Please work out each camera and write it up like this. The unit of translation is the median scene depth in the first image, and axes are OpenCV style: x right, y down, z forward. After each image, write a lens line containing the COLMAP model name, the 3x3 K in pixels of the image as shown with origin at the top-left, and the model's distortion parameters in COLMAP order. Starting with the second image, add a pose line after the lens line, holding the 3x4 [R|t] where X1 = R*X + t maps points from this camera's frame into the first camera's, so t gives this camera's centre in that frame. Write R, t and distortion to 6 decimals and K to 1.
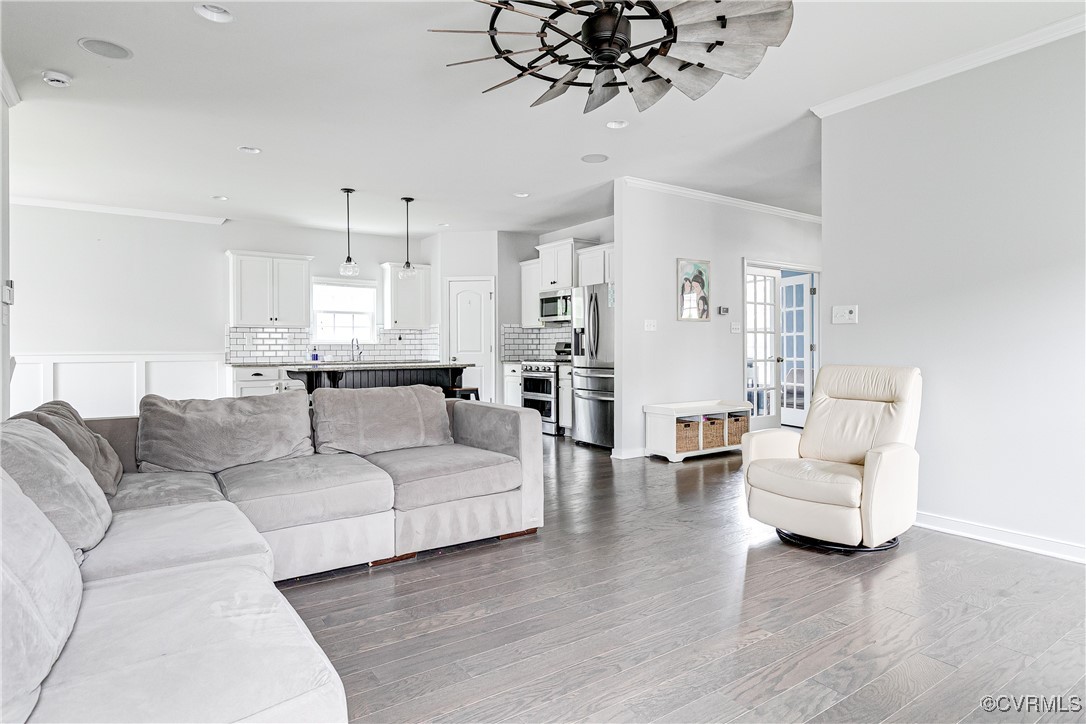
lens RADIAL K [[623.3, 0, 547.0], [0, 623.3, 358.5], [0, 0, 1]] dist [0.002759, -0.000380]
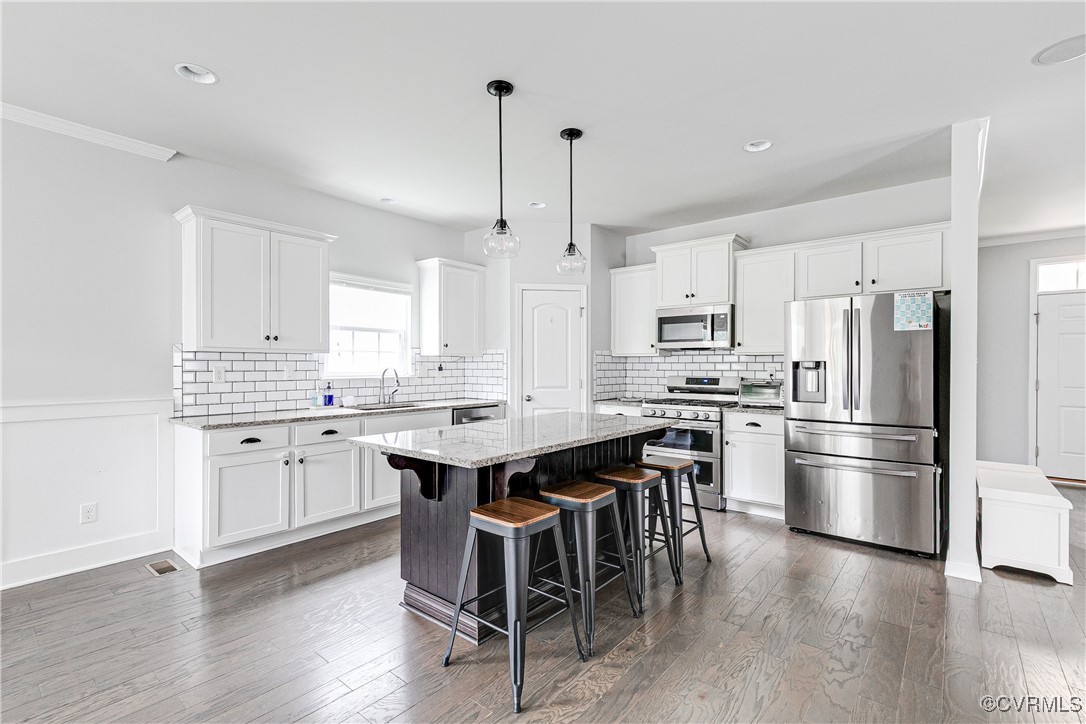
lens RADIAL K [[495.8, 0, 533.8], [0, 495.8, 366.1], [0, 0, 1]] dist [0.002669, 0.000133]
pose [[0.962728, 0.005124, 0.270424, -0.313162], [-0.001362, 0.999900, -0.014098, -0.029530], [-0.270469, 0.013204, 0.962638, 0.472415]]
